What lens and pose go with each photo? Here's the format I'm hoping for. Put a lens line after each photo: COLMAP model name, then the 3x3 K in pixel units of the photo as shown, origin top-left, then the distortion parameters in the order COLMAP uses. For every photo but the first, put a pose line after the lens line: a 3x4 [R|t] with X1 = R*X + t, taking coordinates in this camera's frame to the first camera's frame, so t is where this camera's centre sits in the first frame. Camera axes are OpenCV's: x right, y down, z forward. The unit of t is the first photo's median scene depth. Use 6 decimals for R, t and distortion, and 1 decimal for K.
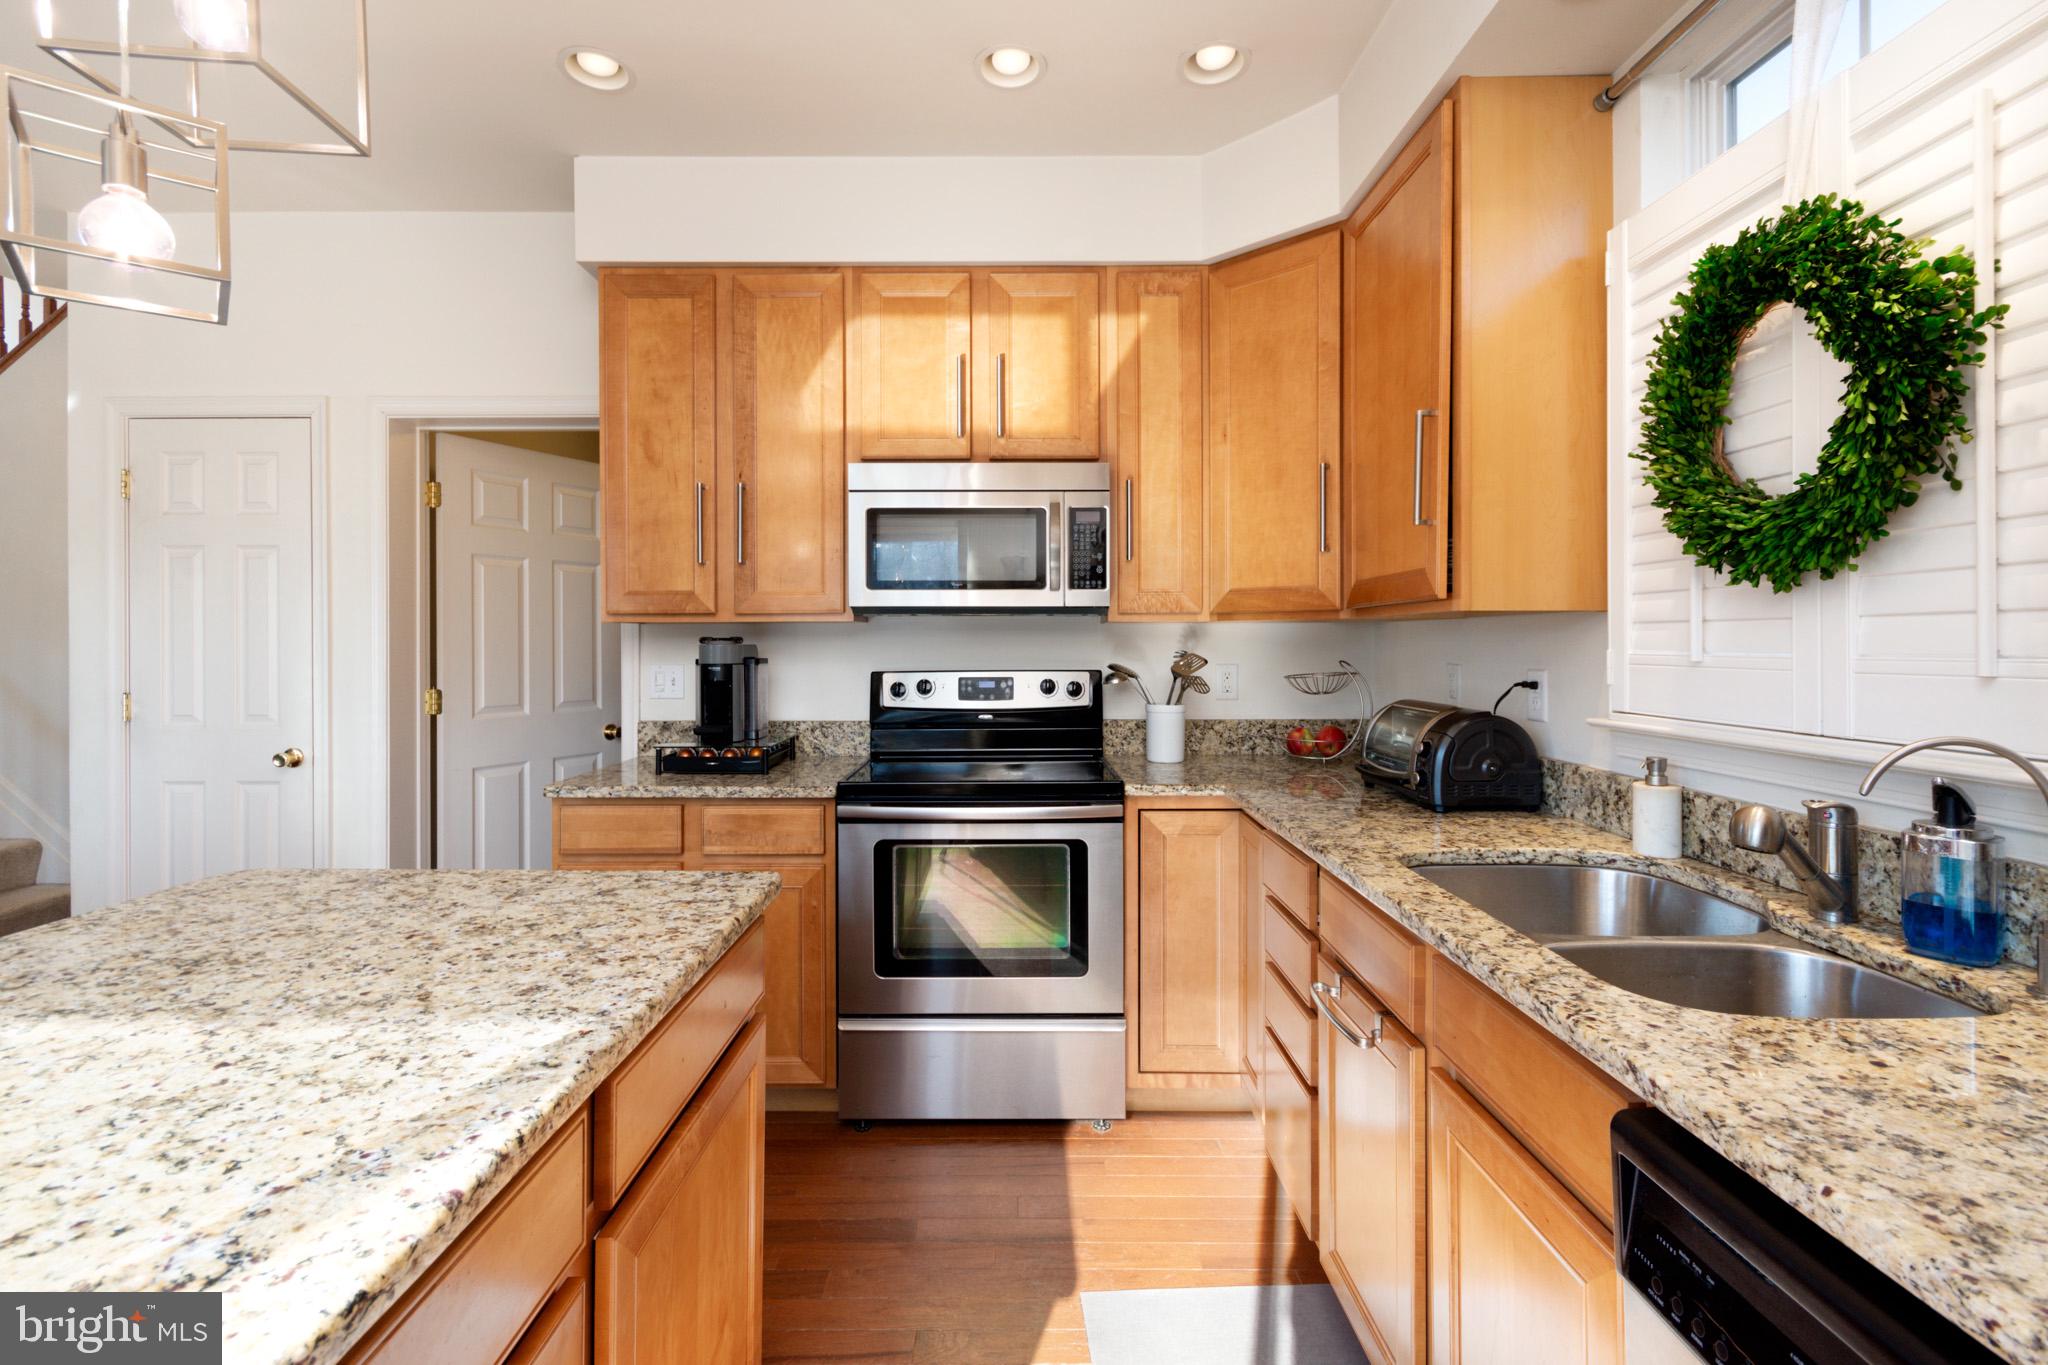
lens RADIAL K [[929.1, 0, 1020.3], [0, 929.1, 636.3], [0, 0, 1]] dist [0.008583, 0.000289]
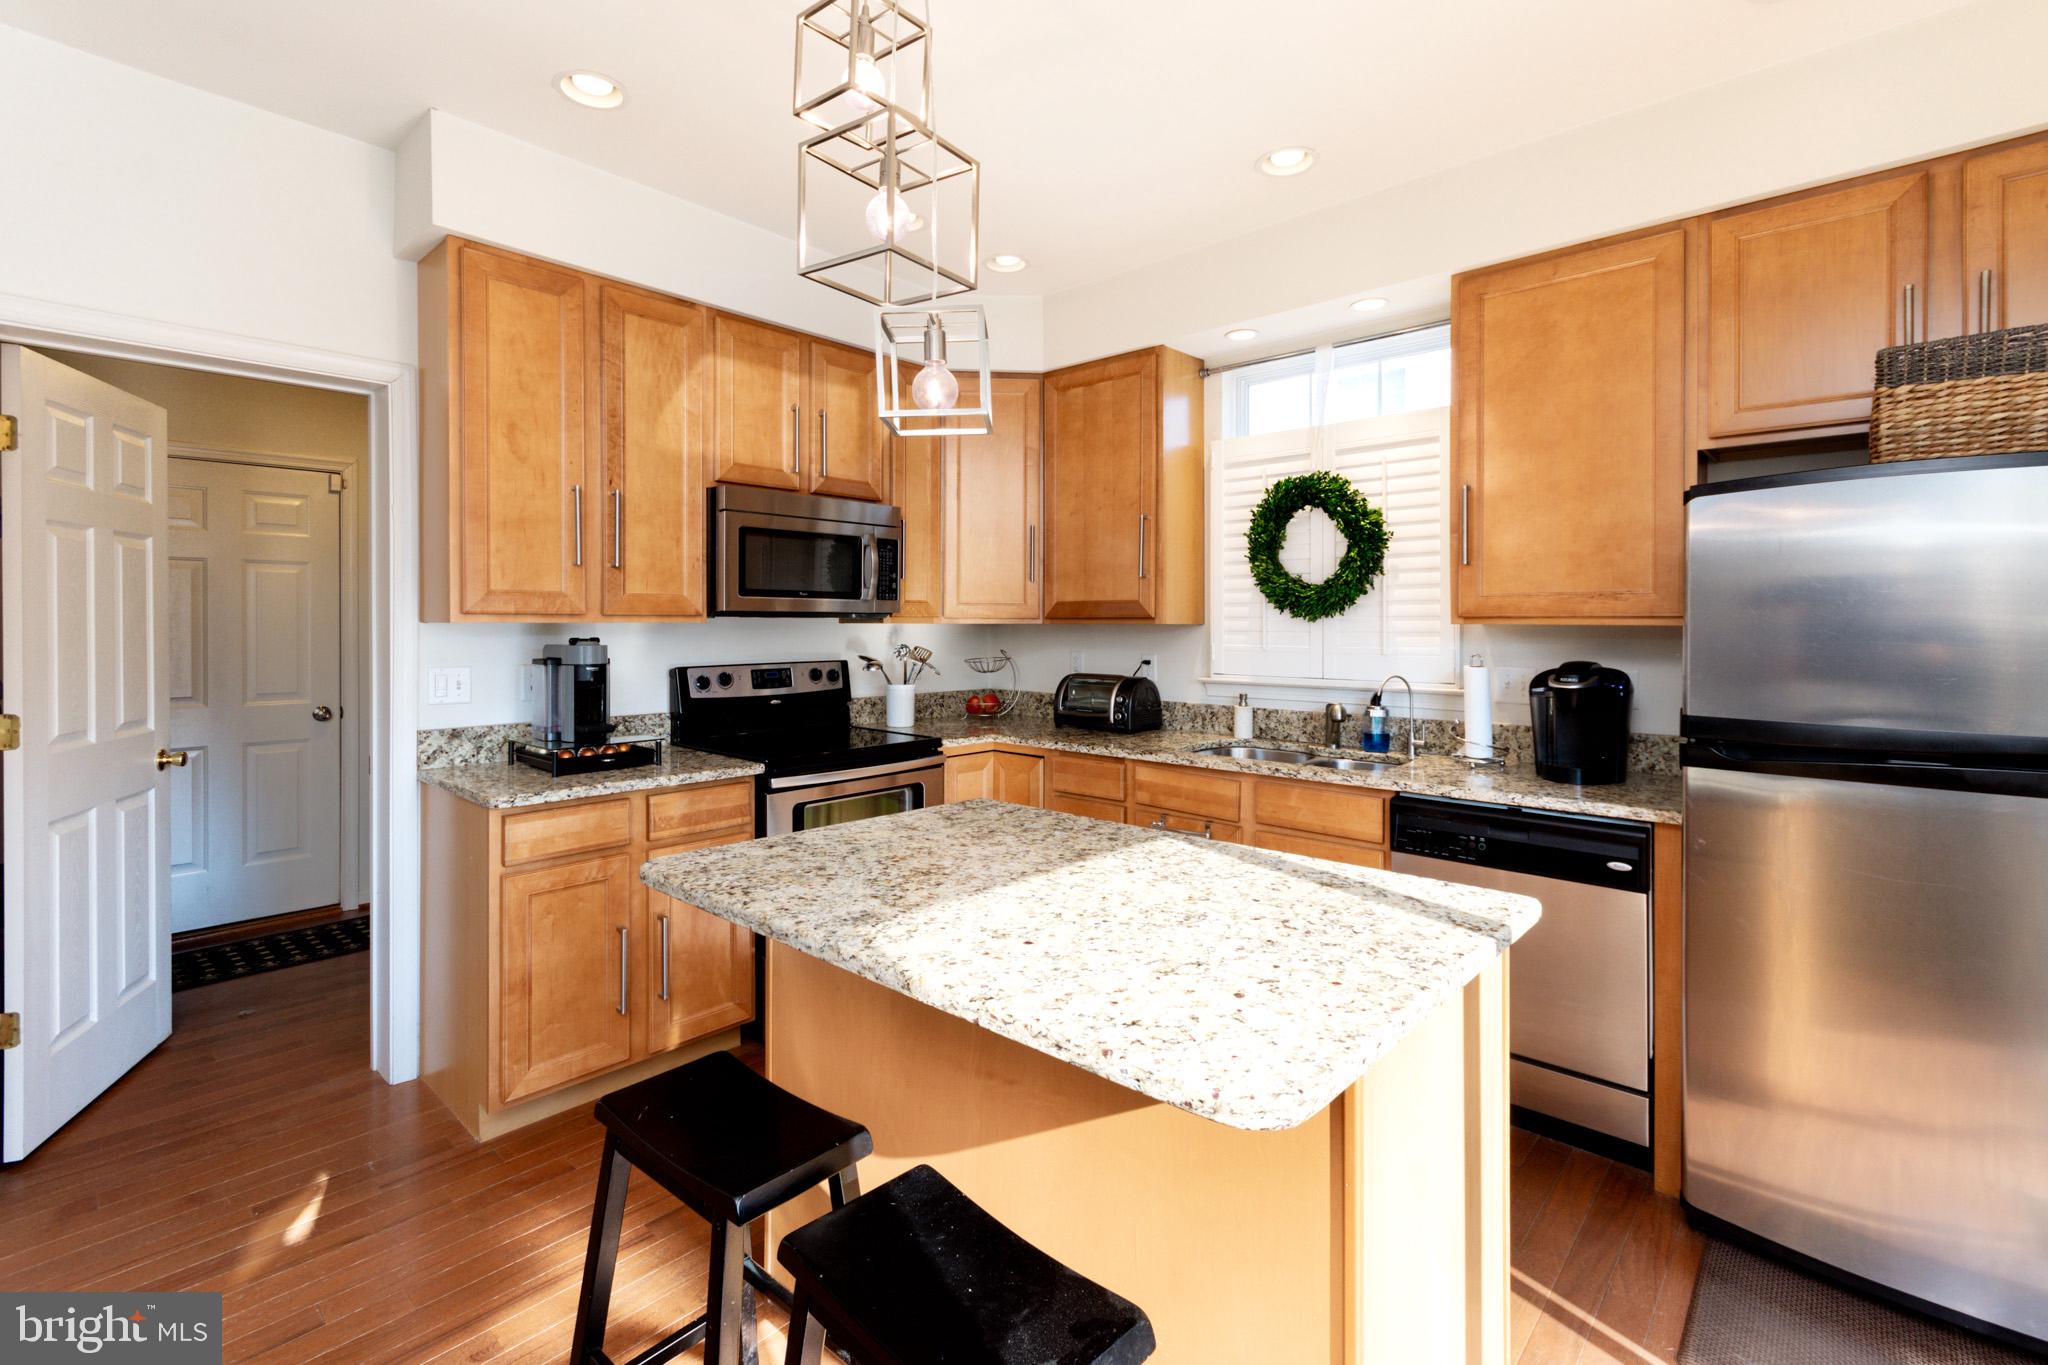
lens RADIAL K [[921.2, 0, 1050.6], [0, 921.2, 624.0], [0, 0, 1]] dist [0.004038, 0.001157]
pose [[0.658687, 0.003225, 0.752410, -0.782846], [-0.008705, 0.999957, 0.003335, -0.023178], [-0.752367, -0.008746, 0.658686, -0.048977]]
